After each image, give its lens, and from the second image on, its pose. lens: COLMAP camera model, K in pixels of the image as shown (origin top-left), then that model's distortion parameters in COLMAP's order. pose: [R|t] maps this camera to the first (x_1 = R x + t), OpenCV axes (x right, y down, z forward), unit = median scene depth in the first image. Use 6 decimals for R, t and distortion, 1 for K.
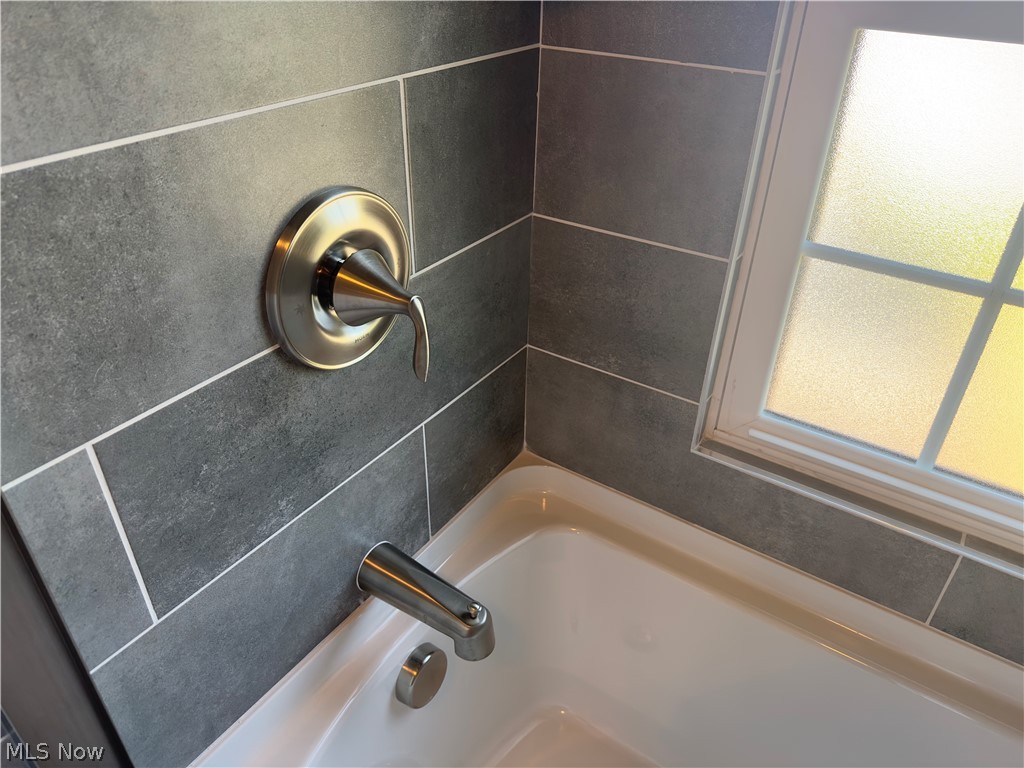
lens RADIAL K [[719.3, 0, 508.2], [0, 719.3, 379.1], [0, 0, 1]] dist [0.026141, -0.011064]
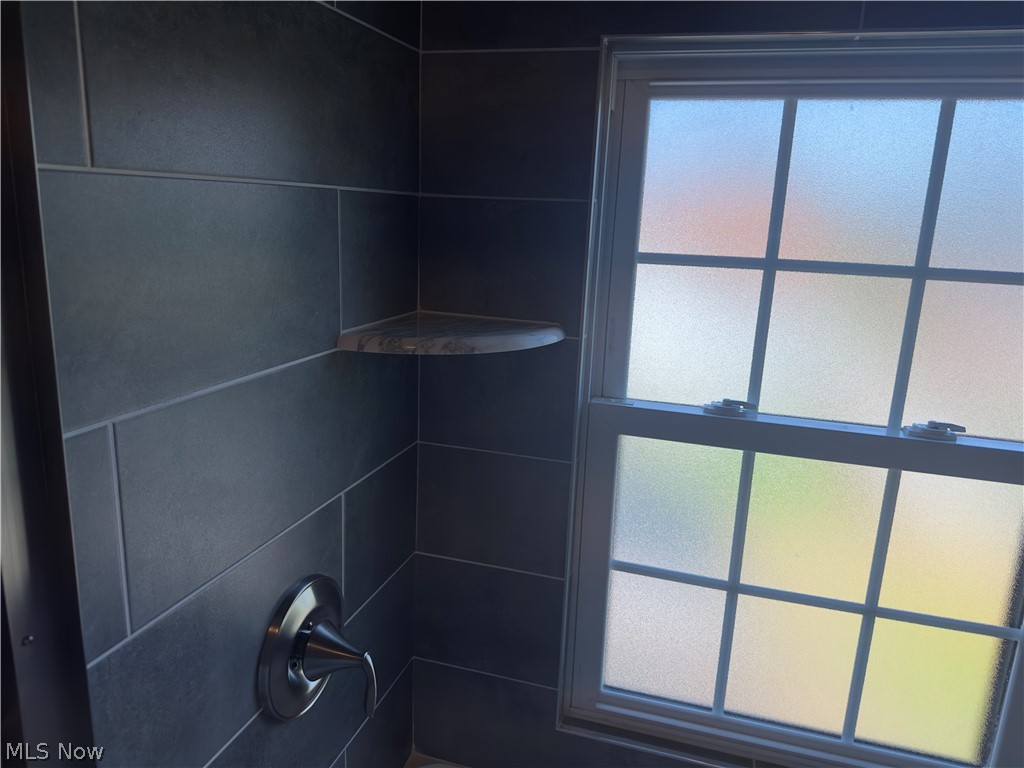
lens RADIAL K [[719.3, 0, 519.0], [0, 719.3, 382.0], [0, 0, 1]] dist [0.026141, -0.011064]
pose [[0.955180, -0.041322, 0.293126, -0.173800], [0.136531, 0.940096, -0.312377, -0.095923], [-0.262659, 0.338397, 0.903603, -0.375540]]
